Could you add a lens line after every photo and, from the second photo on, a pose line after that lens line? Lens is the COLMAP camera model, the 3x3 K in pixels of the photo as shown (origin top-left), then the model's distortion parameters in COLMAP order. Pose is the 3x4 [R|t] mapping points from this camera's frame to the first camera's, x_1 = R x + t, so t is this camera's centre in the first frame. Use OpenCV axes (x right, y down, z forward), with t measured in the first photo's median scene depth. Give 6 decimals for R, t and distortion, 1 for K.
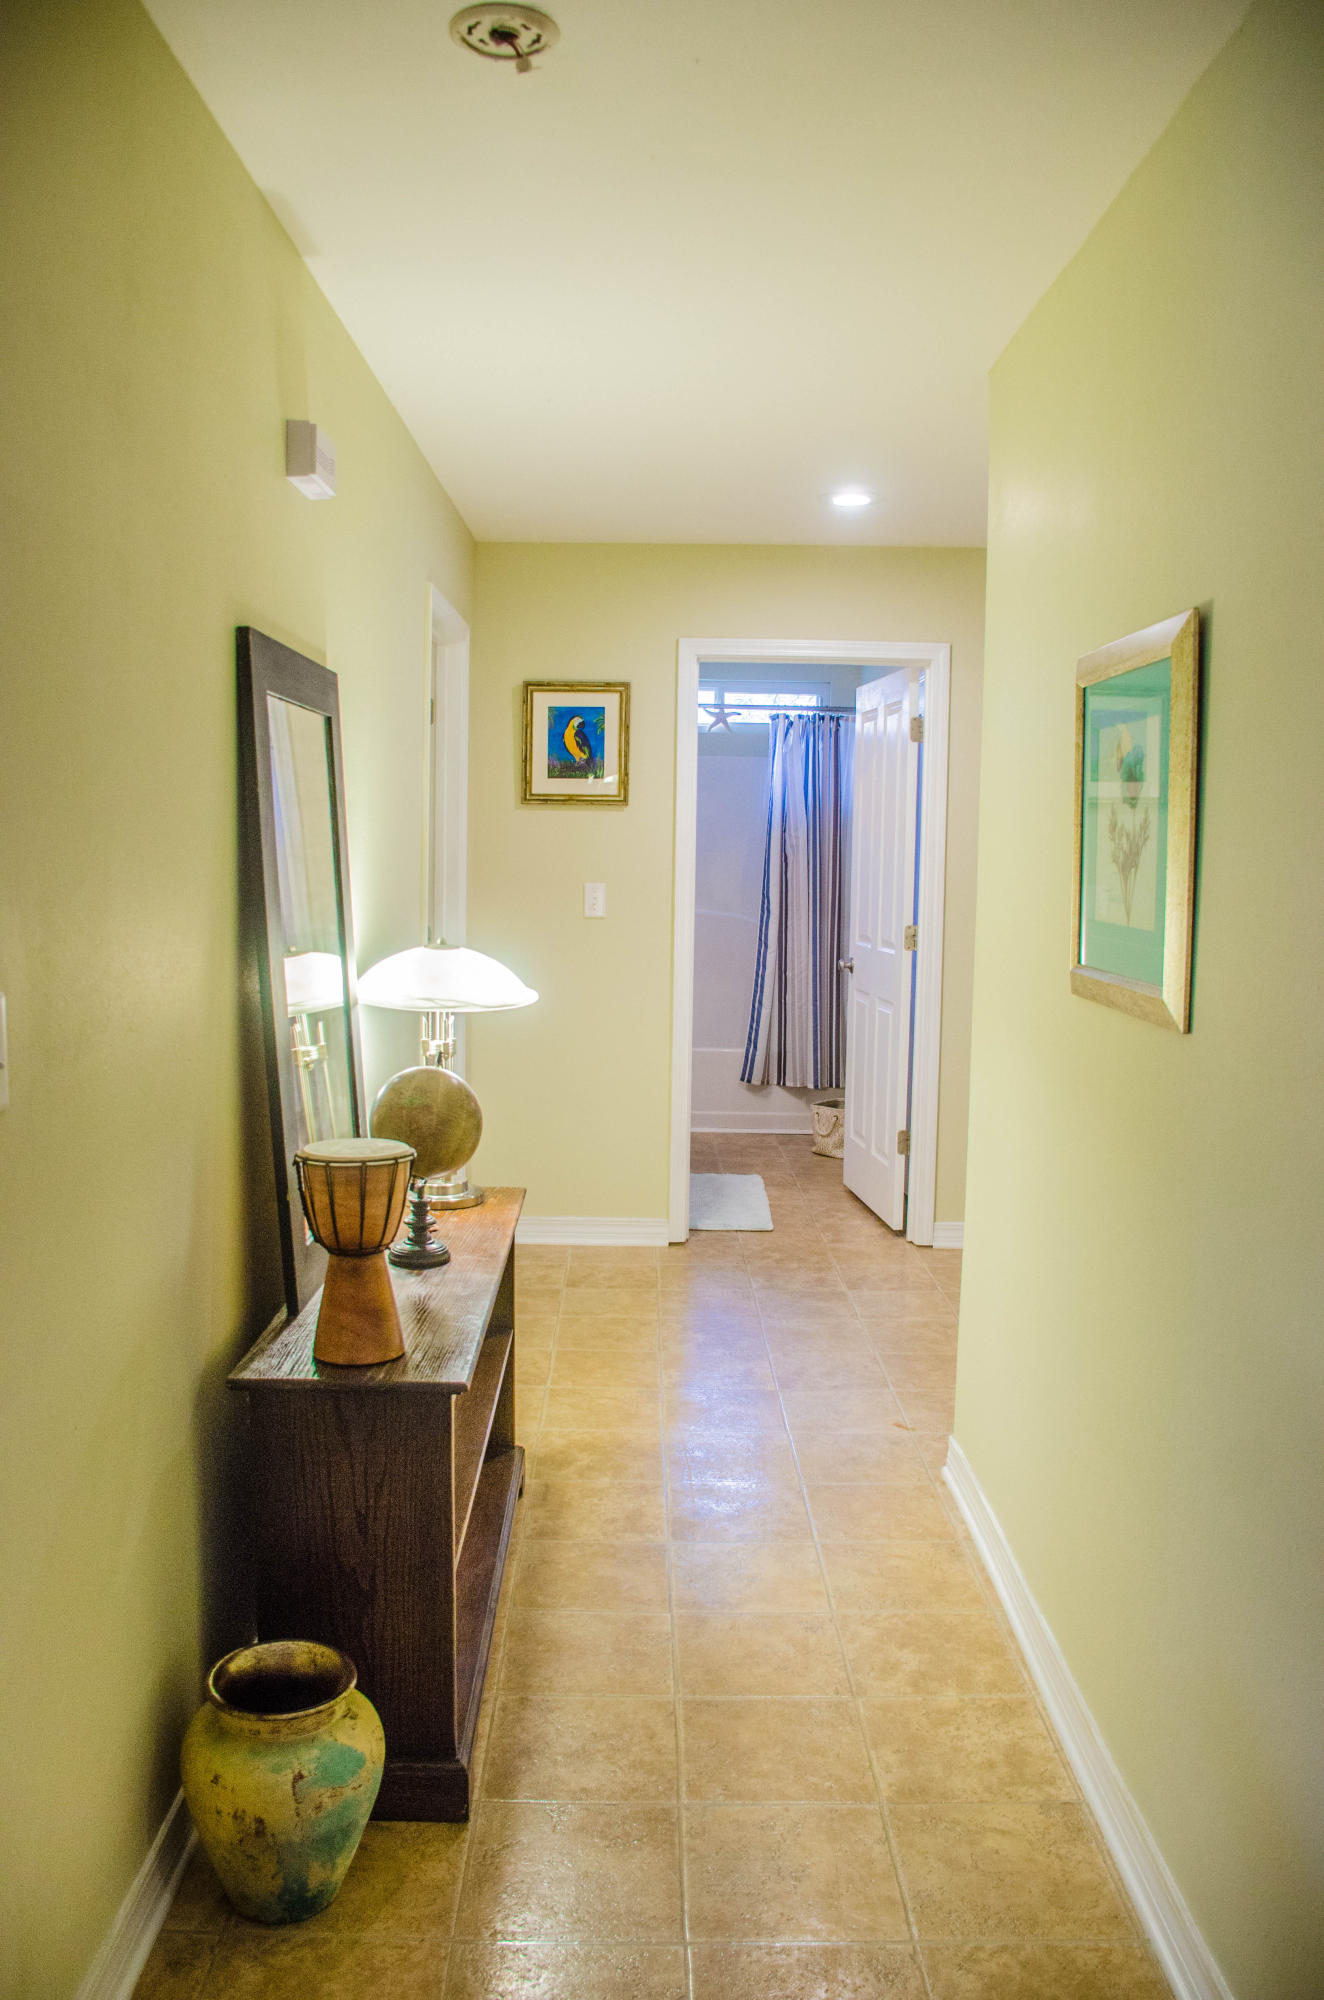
lens RADIAL K [[1669.8, 0, 662.0], [0, 1669.8, 1000.0], [0, 0, 1]] dist [-0.142858, 0.117042]
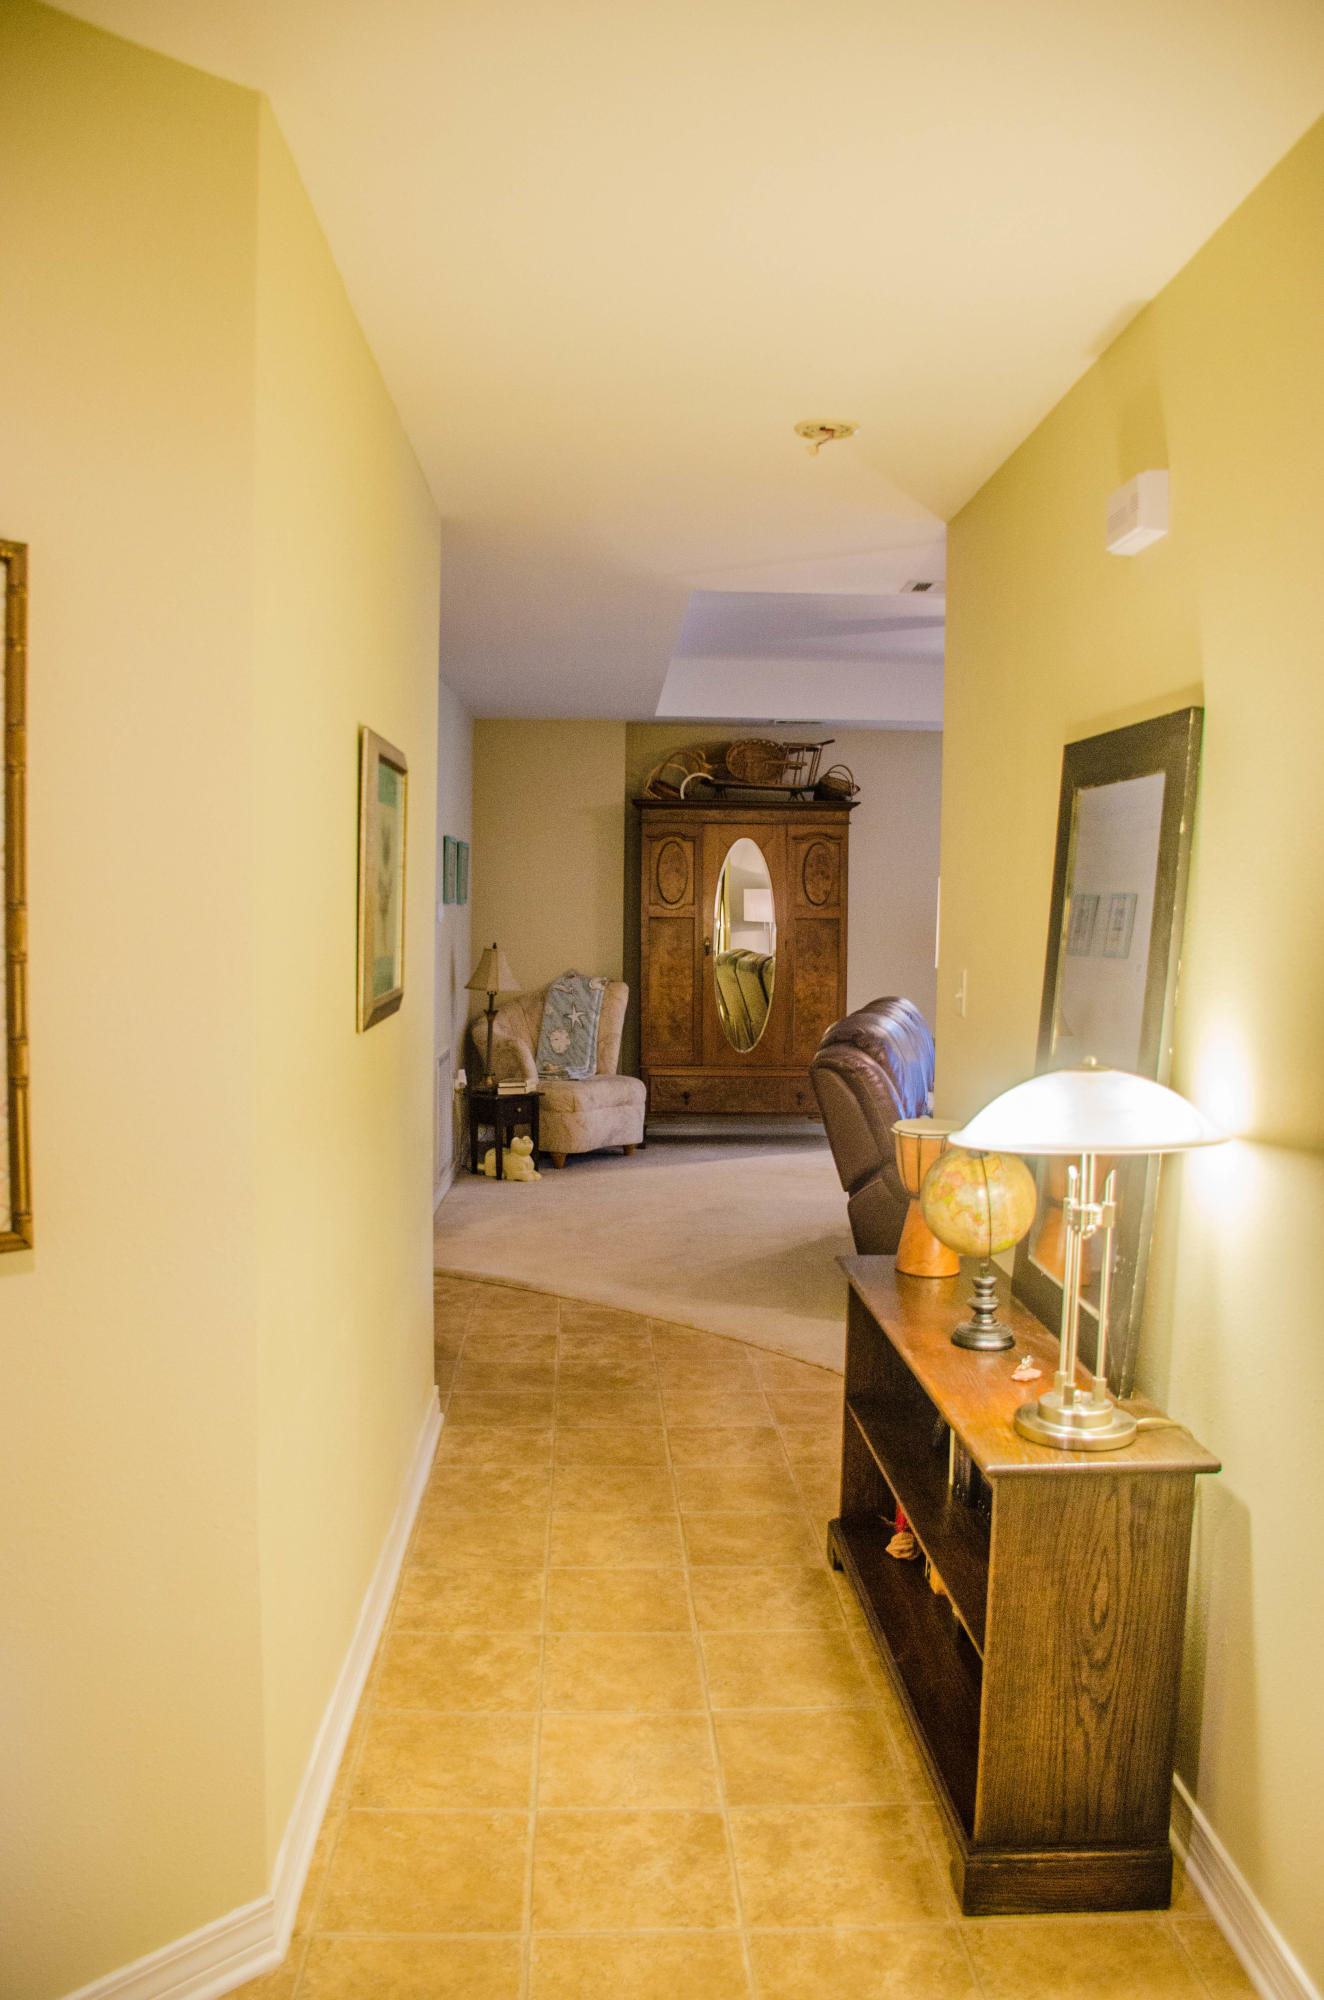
lens RADIAL K [[1669.8, 0, 662.0], [0, 1669.8, 1000.0], [0, 0, 1]] dist [-0.142858, 0.117042]
pose [[-0.999049, -0.026571, -0.034580, 0.079098], [-0.031745, 0.986782, 0.158911, -0.188032], [0.029900, 0.159858, -0.986687, 1.905618]]
